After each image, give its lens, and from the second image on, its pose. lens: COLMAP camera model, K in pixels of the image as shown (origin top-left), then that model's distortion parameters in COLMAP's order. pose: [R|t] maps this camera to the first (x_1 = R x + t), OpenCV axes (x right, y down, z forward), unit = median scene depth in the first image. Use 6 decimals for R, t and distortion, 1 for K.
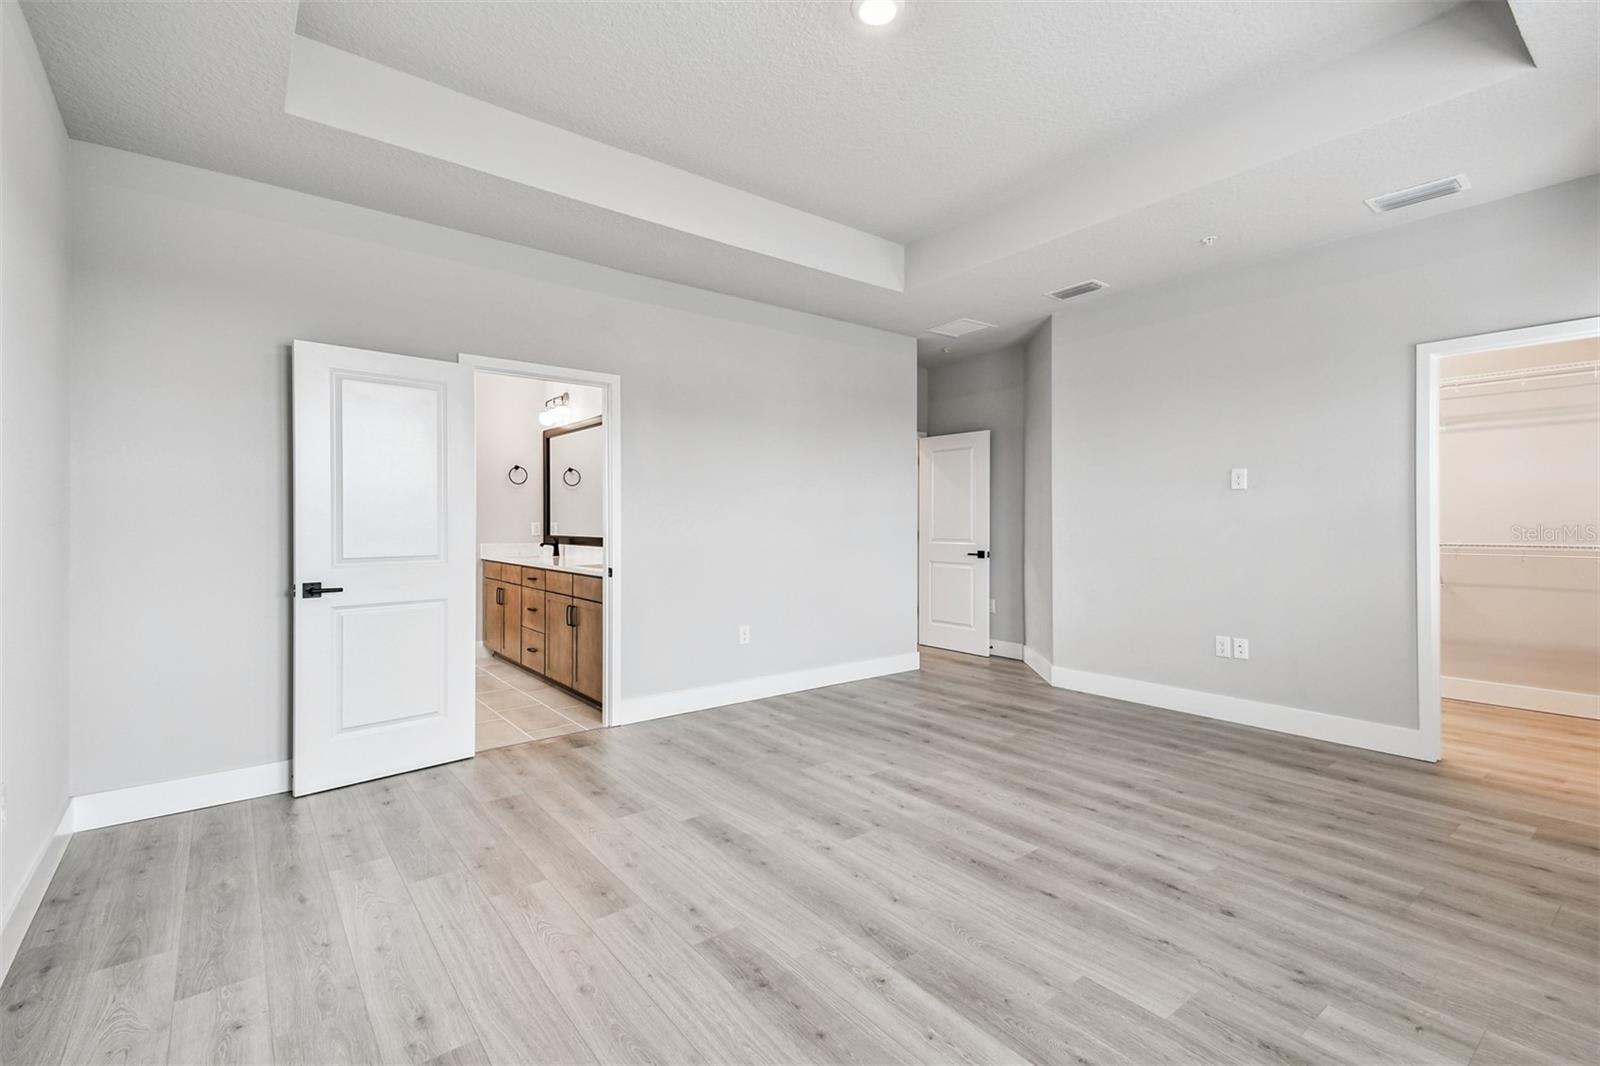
lens RADIAL K [[711.1, 0, 814.2], [0, 711.1, 528.6], [0, 0, 1]] dist [0.050625, -0.021354]
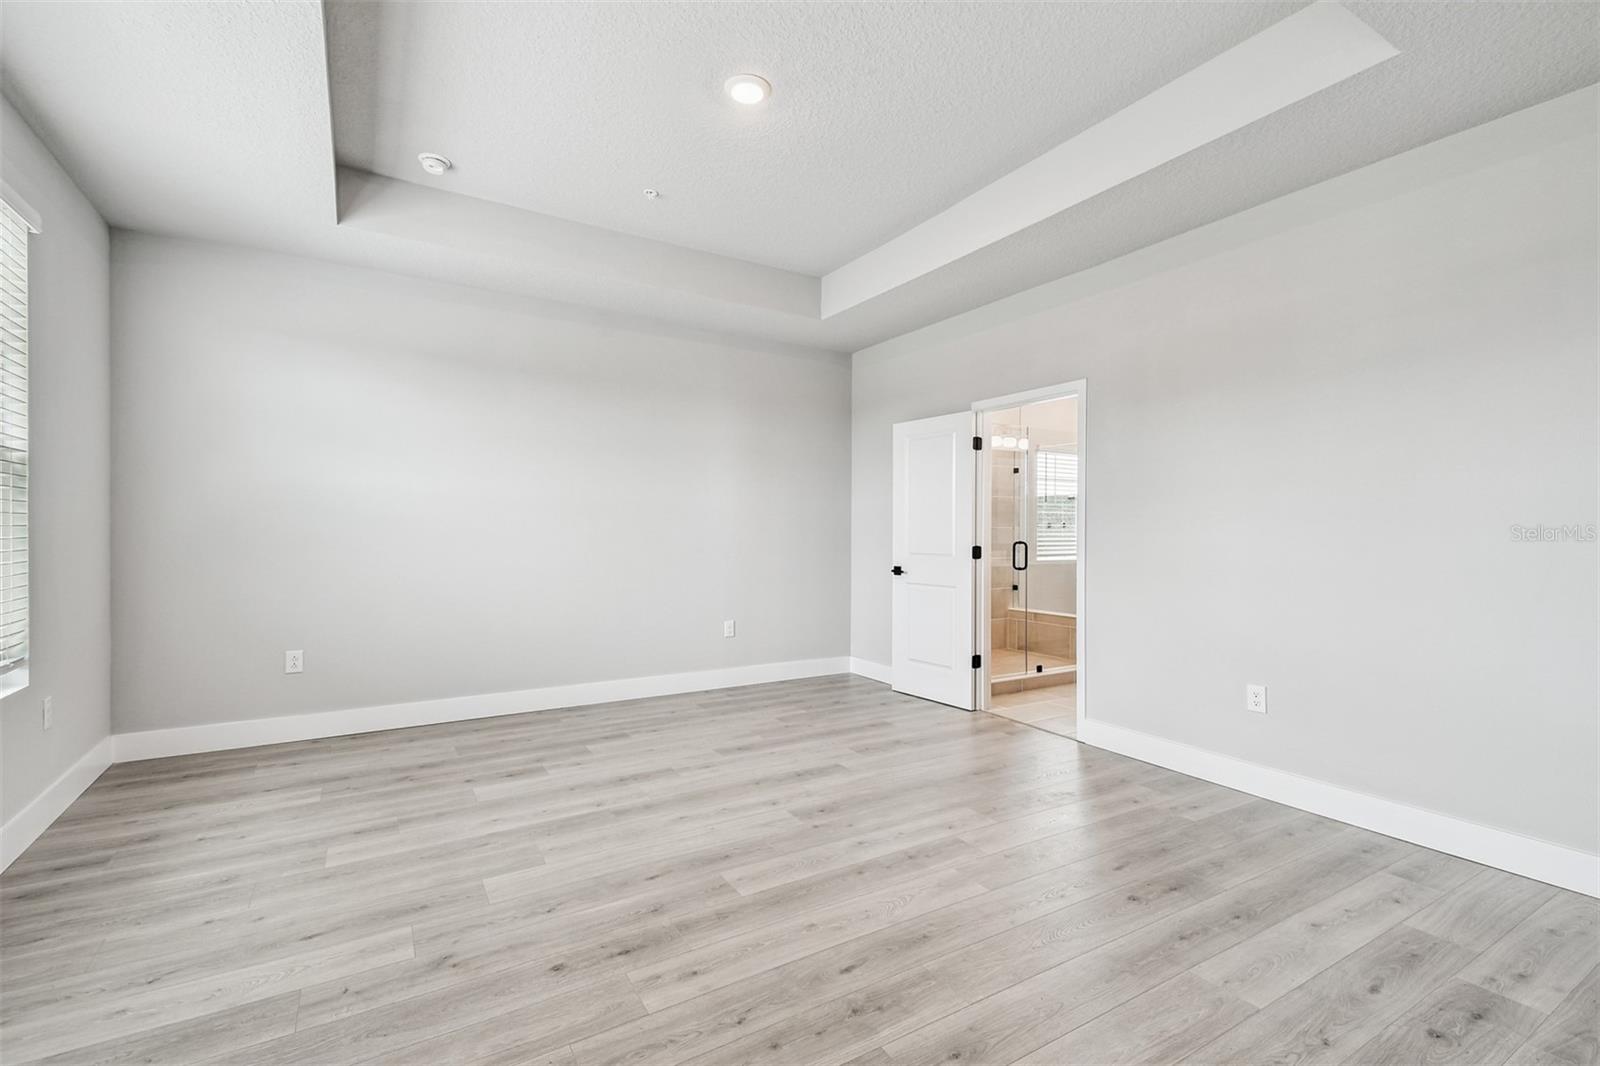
lens RADIAL K [[711.1, 0, 785.9], [0, 711.1, 525.0], [0, 0, 1]] dist [0.050625, -0.021354]
pose [[-0.138310, -0.006564, -0.990367, 1.116993], [-0.016559, 0.999854, -0.004315, -0.010877], [0.990250, 0.015803, -0.138399, 1.100169]]
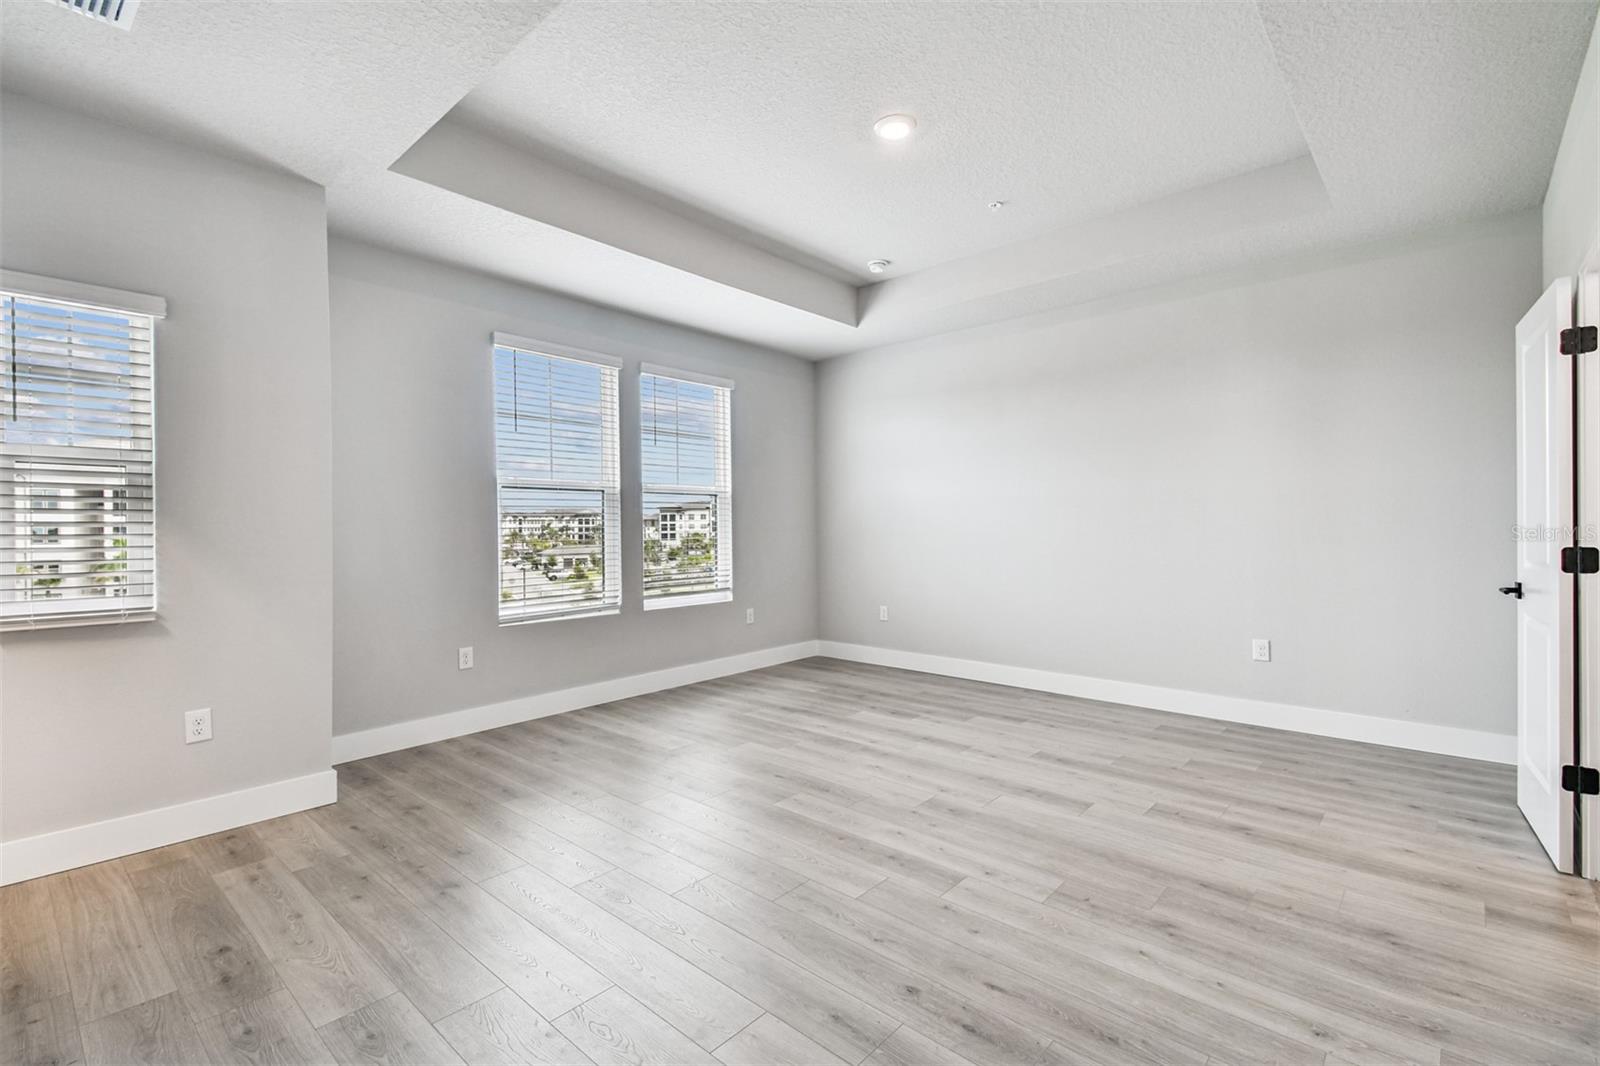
lens RADIAL K [[711.1, 0, 794.0], [0, 711.1, 531.4], [0, 0, 1]] dist [0.050625, -0.021354]
pose [[-0.988343, 0.012329, -0.151747, 0.422706], [0.009748, 0.999795, 0.017742, -0.021622], [0.151934, 0.016056, -0.988260, 2.027882]]
